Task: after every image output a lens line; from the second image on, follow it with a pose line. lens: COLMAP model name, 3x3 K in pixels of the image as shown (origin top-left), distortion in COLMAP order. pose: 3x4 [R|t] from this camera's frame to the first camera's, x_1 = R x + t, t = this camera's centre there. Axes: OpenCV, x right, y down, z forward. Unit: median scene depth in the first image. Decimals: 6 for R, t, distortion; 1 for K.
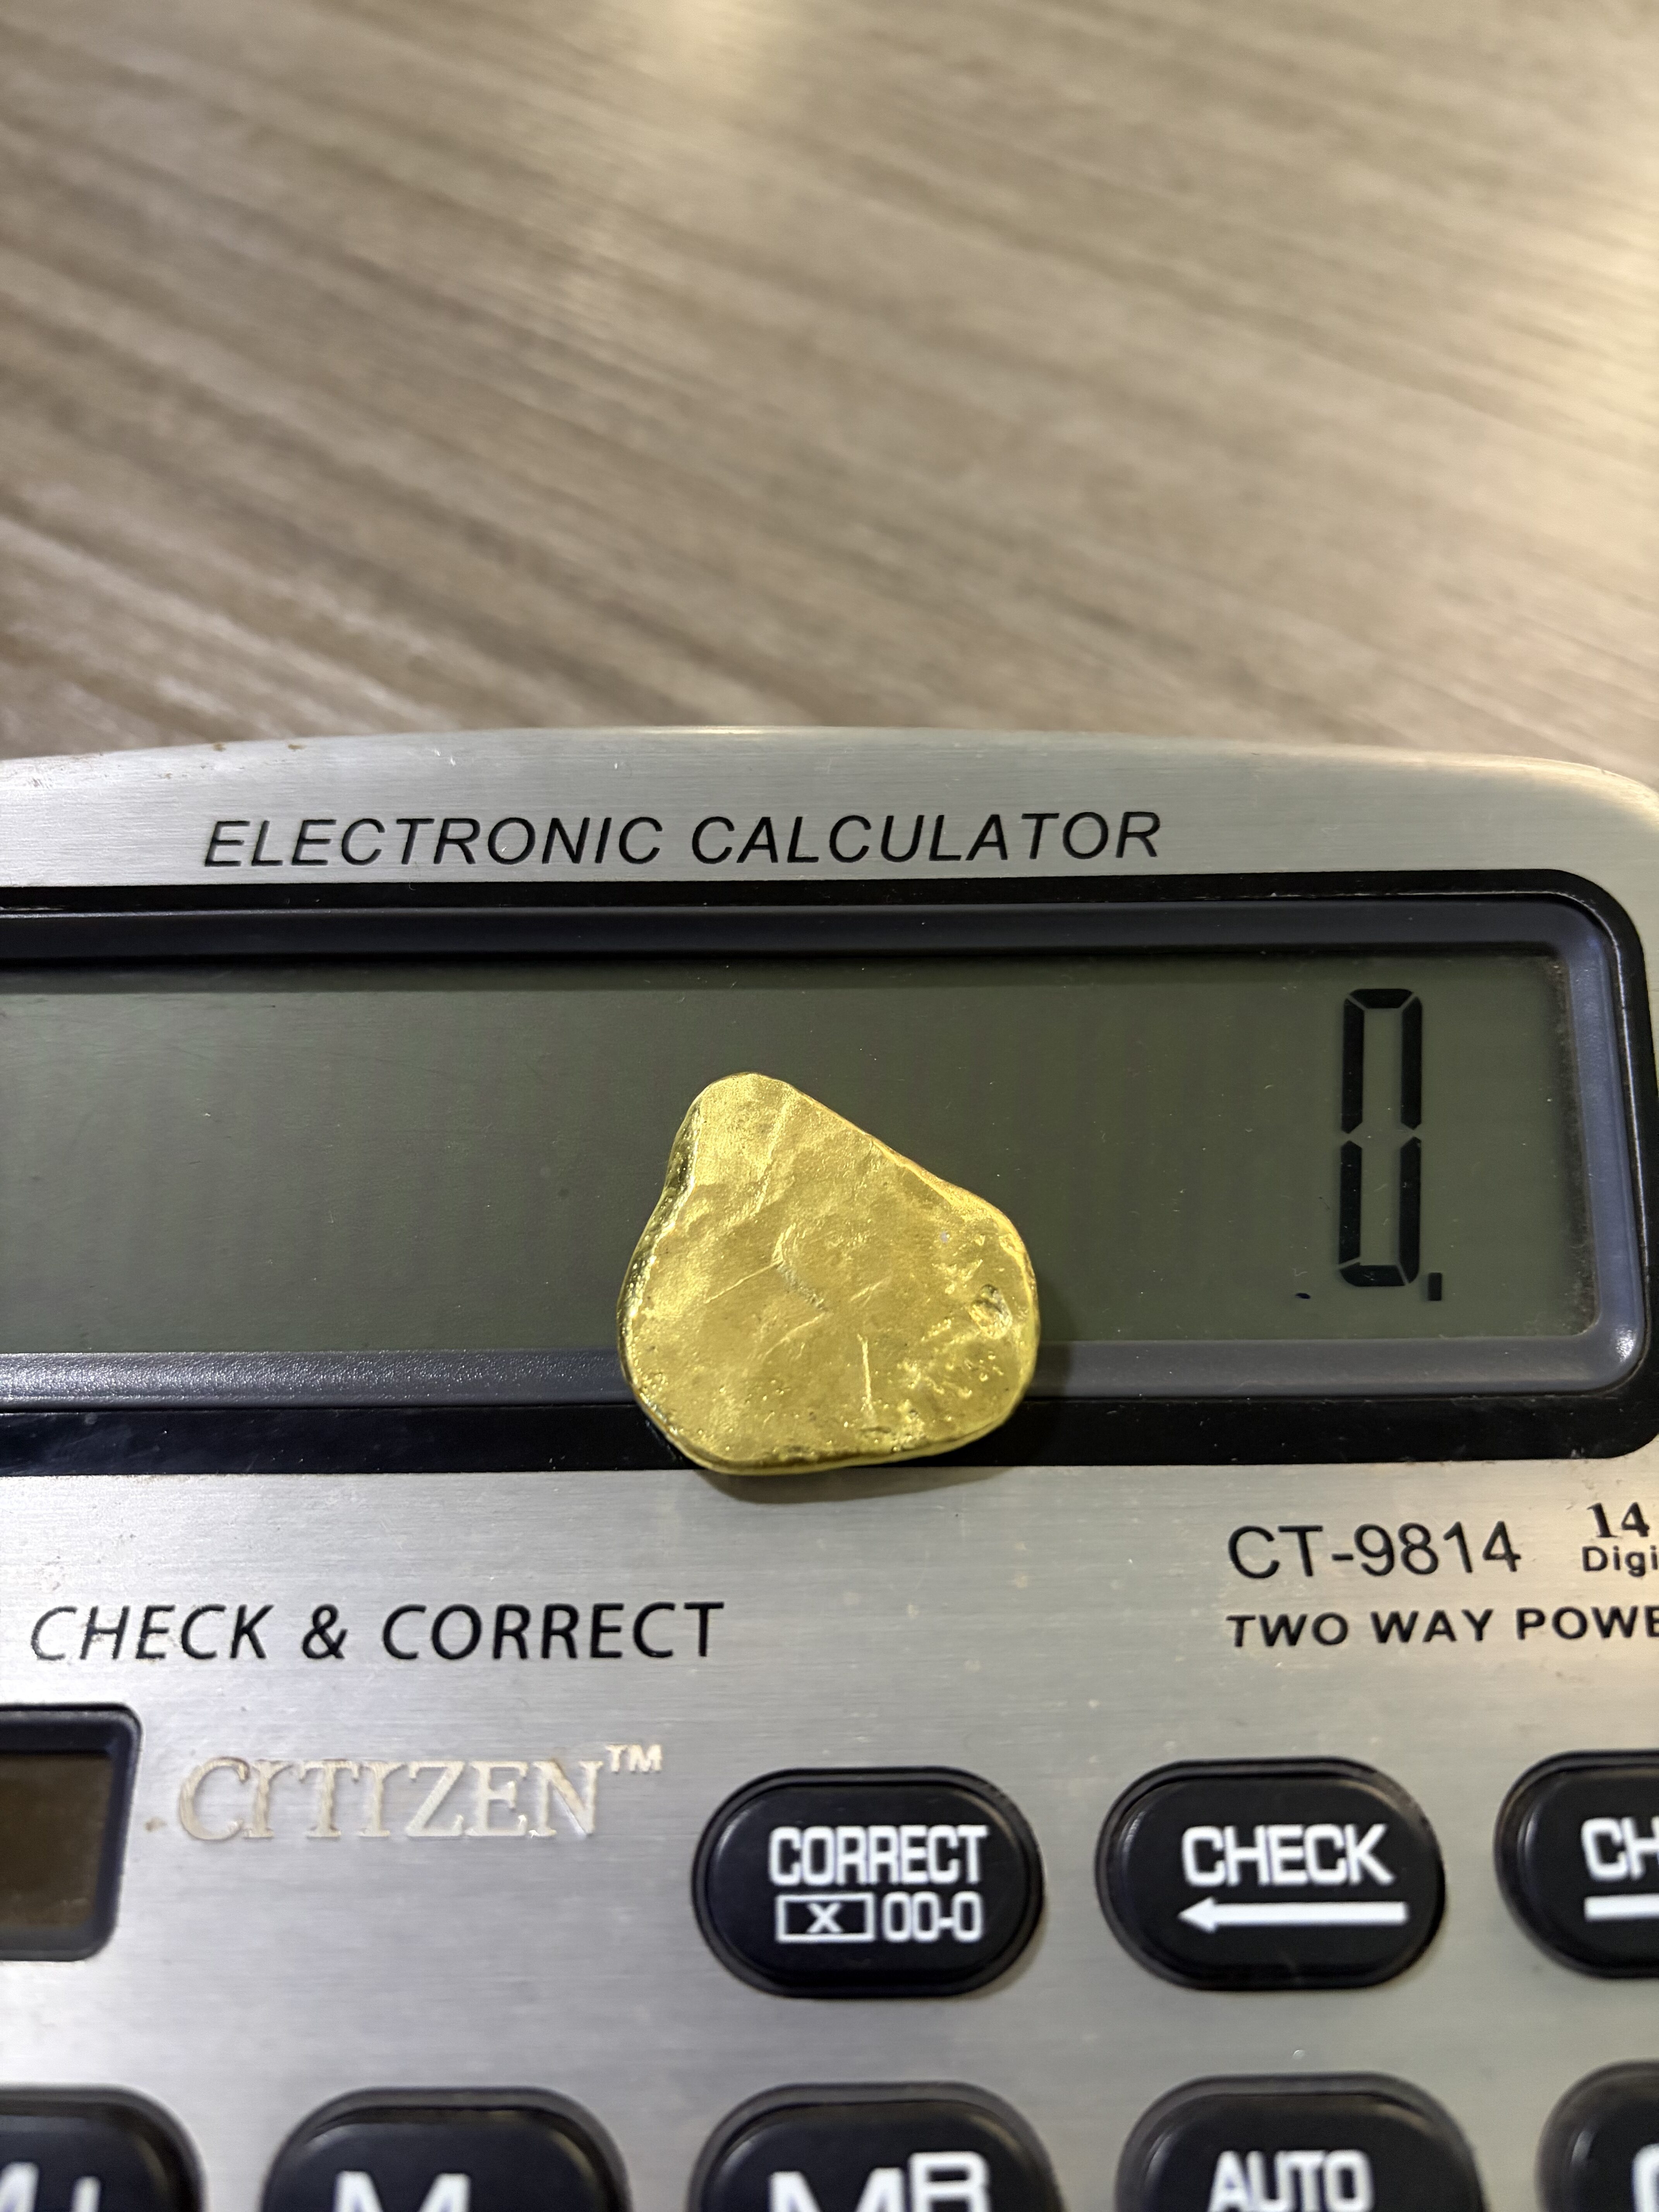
lens RADIAL K [[1791.5, 0, 813.4], [0, 1791.5, 1140.8], [0, 0, 1]] dist [-0.073754, 0.048971]
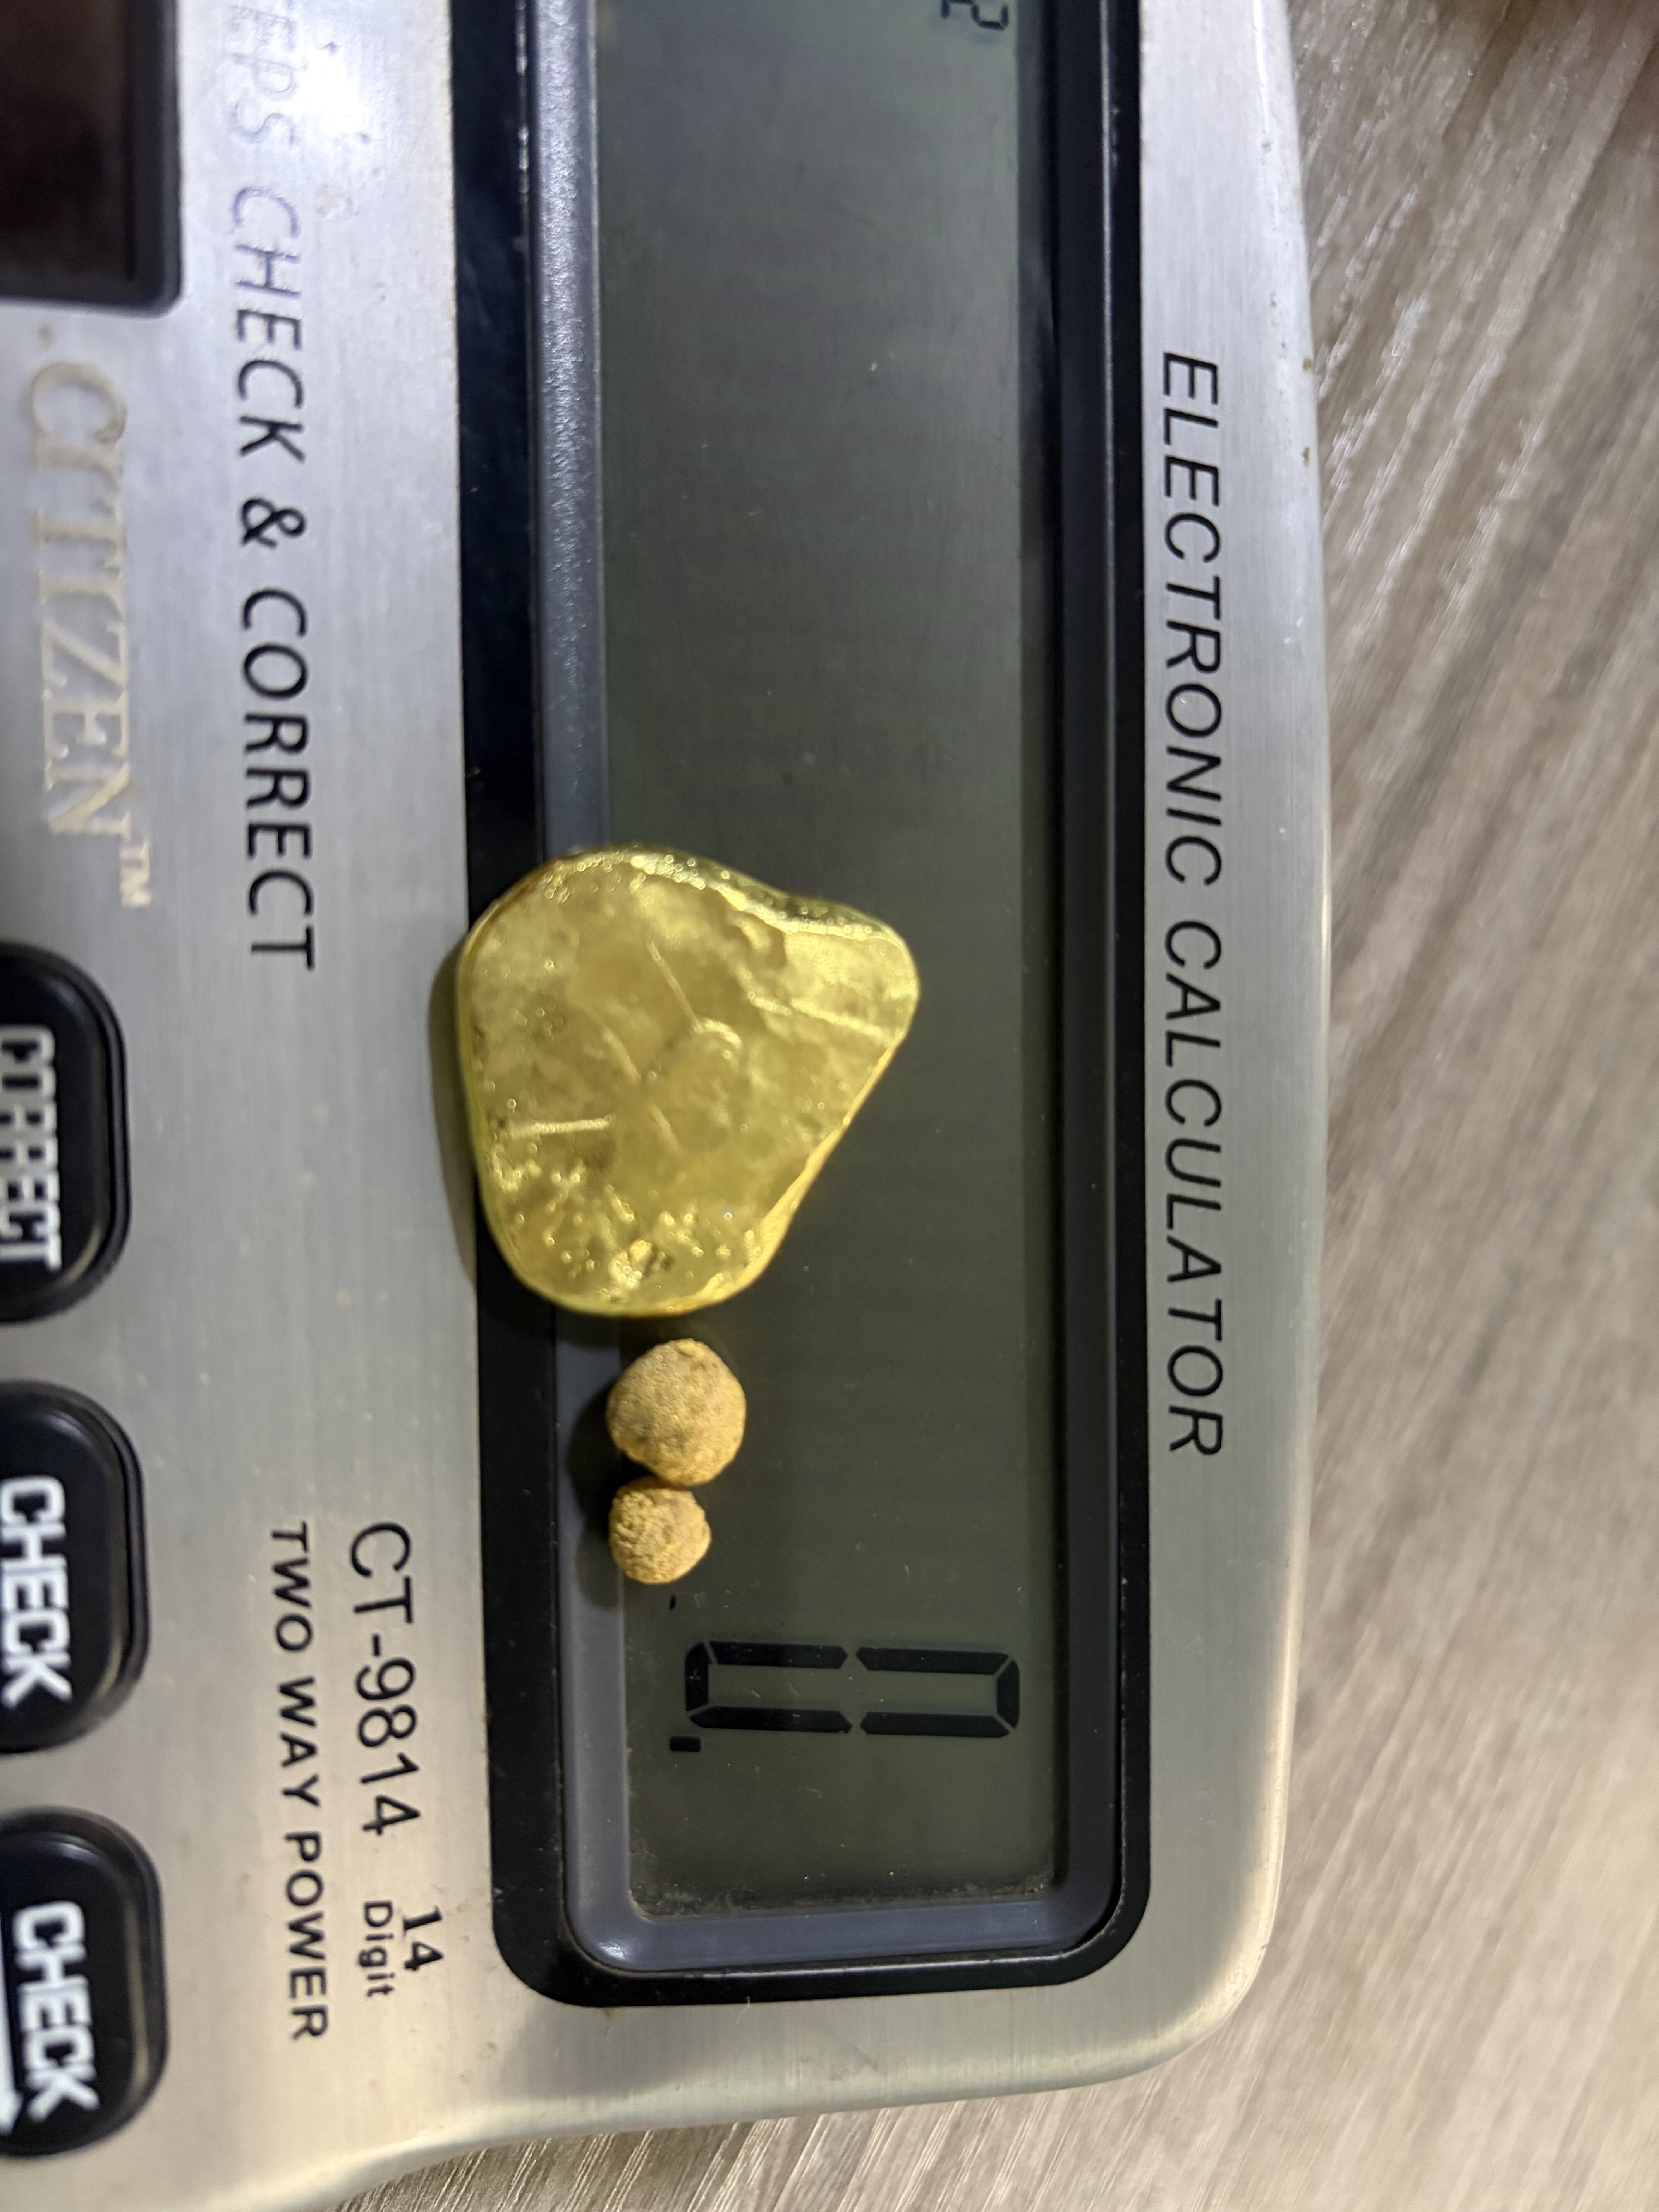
lens RADIAL K [[1791.5, 0, 807.0], [0, 1791.5, 1088.0], [0, 0, 1]] dist [-0.073754, 0.048971]
pose [[0.002907, 0.998851, 0.047840, -0.032070], [-0.994136, -0.002285, 0.108109, -0.083741], [0.108094, -0.047874, 0.992987, 0.127624]]
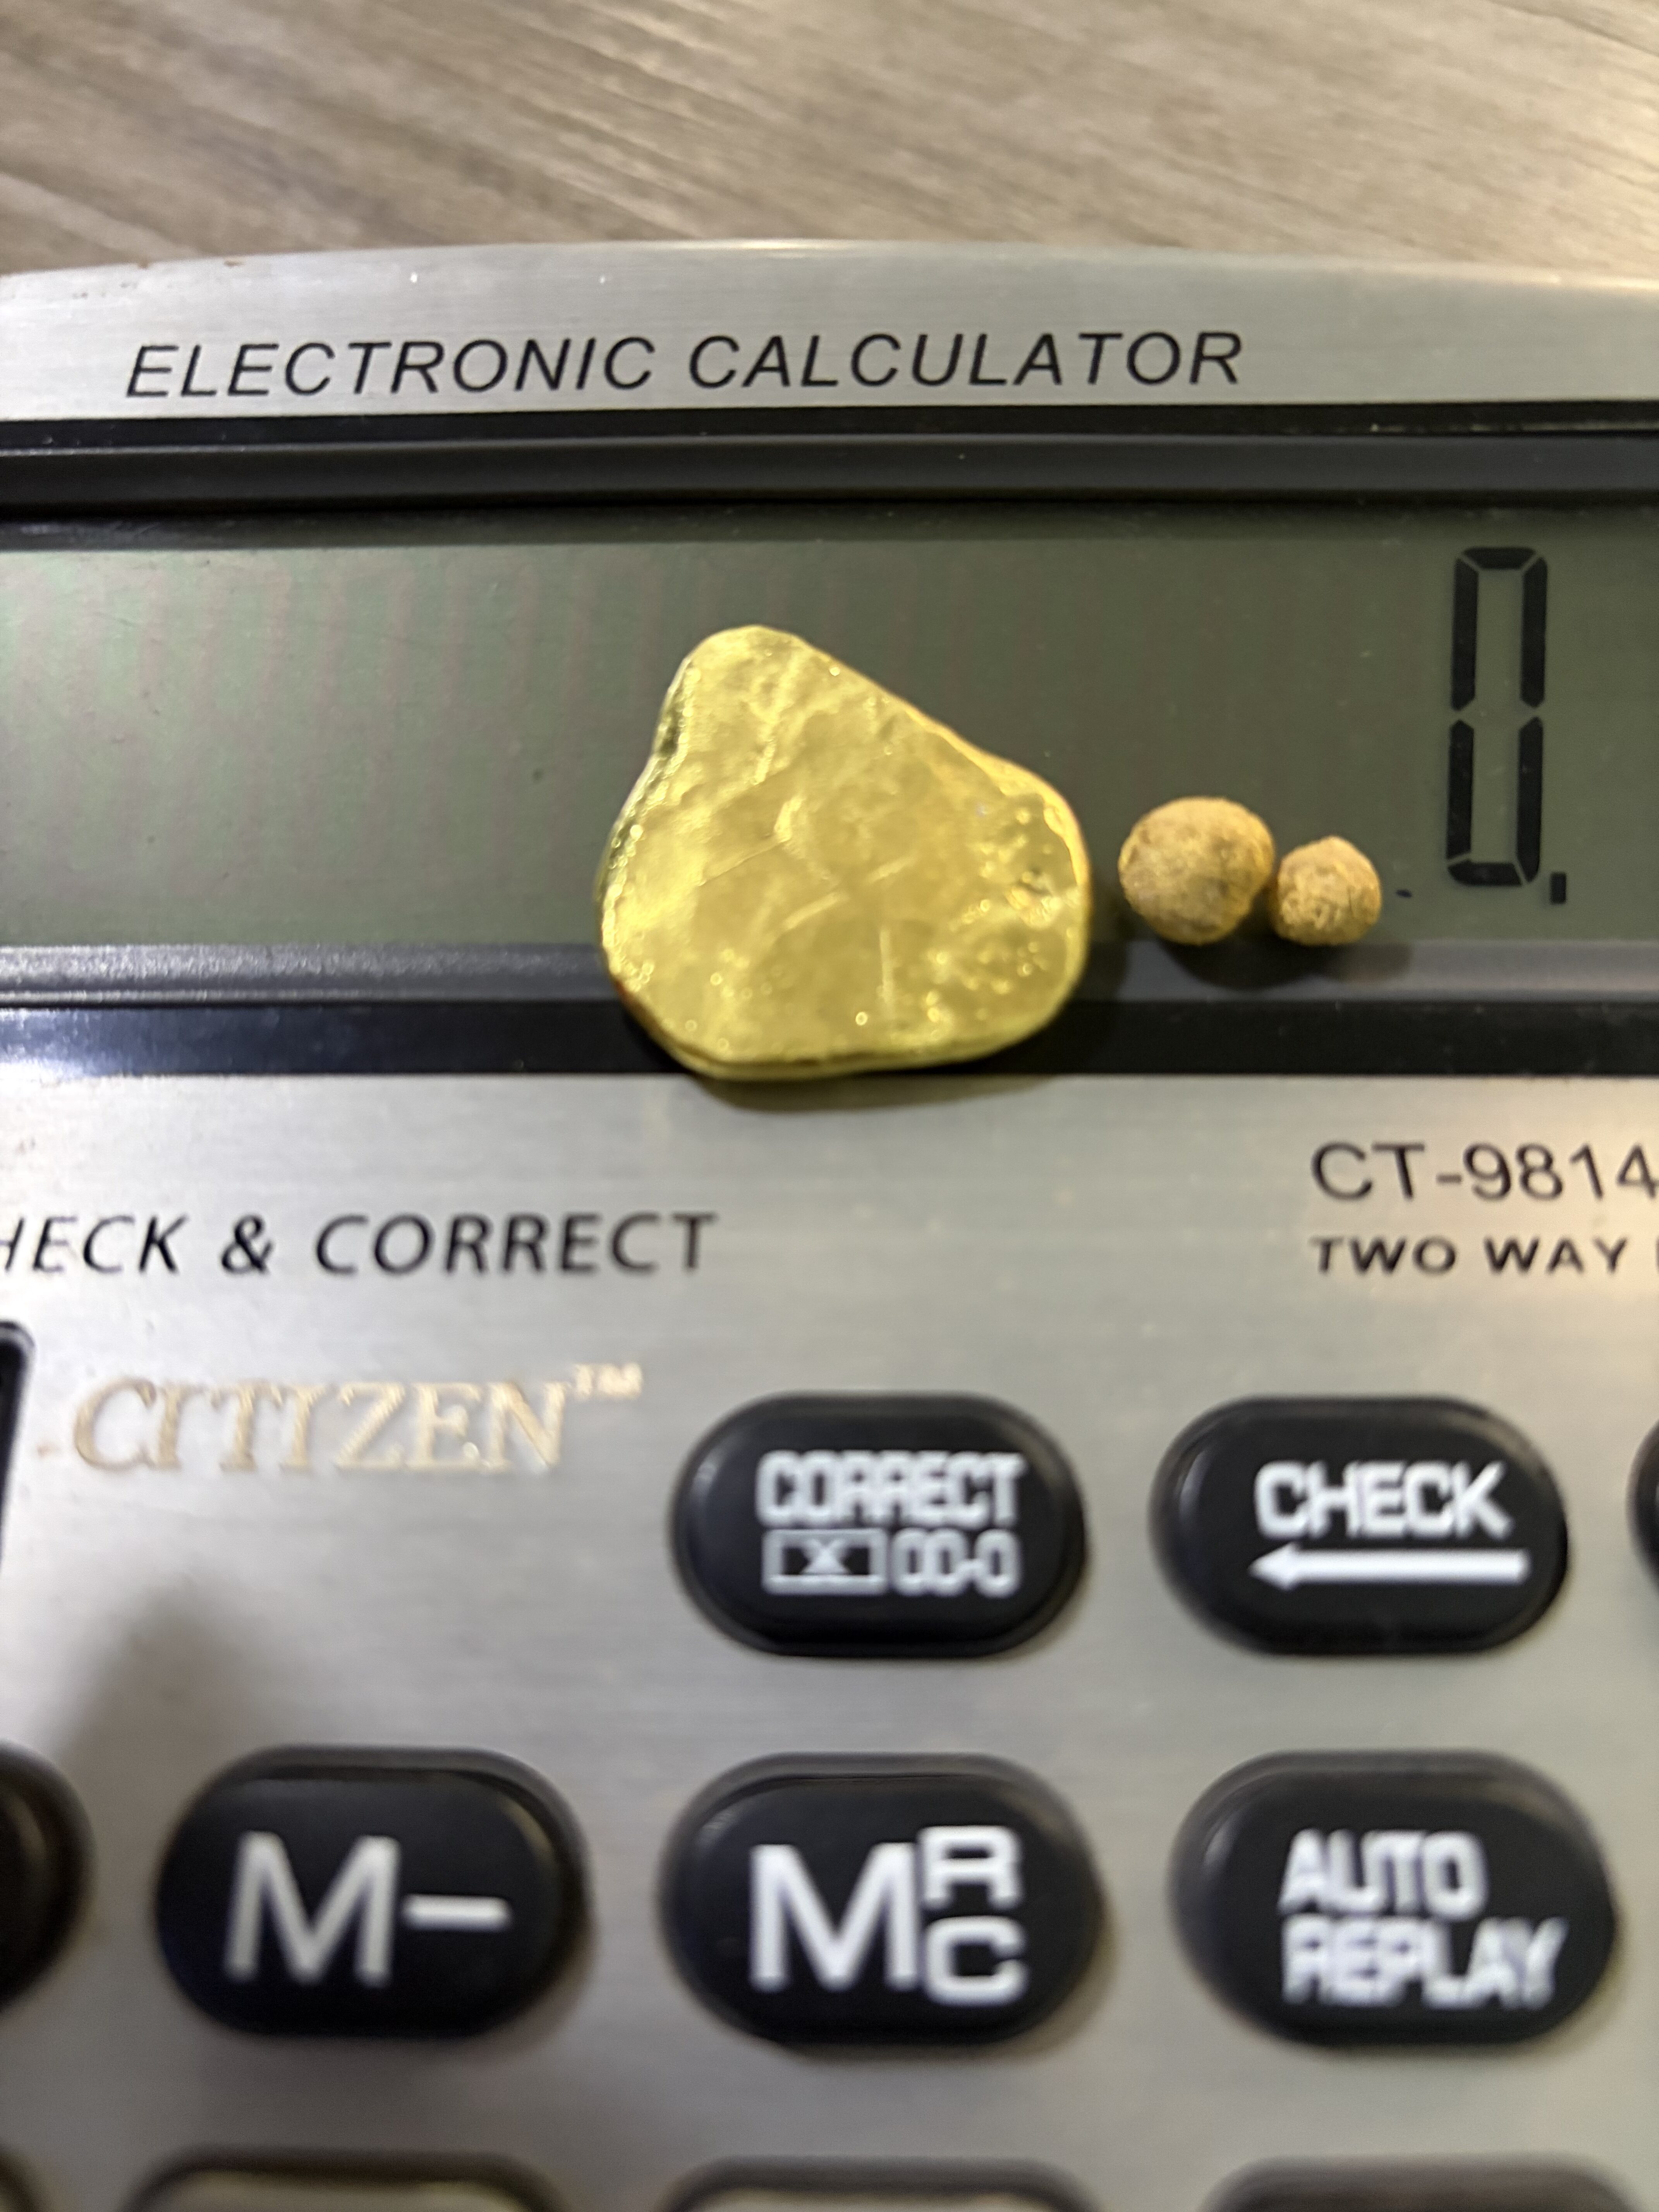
lens RADIAL K [[1791.5, 0, 809.0], [0, 1791.5, 1130.6], [0, 0, 1]] dist [-0.073754, 0.048971]
pose [[0.999532, 0.009814, -0.028963, 0.018435], [-0.008088, 0.998219, 0.059112, 0.163118], [0.029492, -0.058850, 0.997831, 0.149314]]
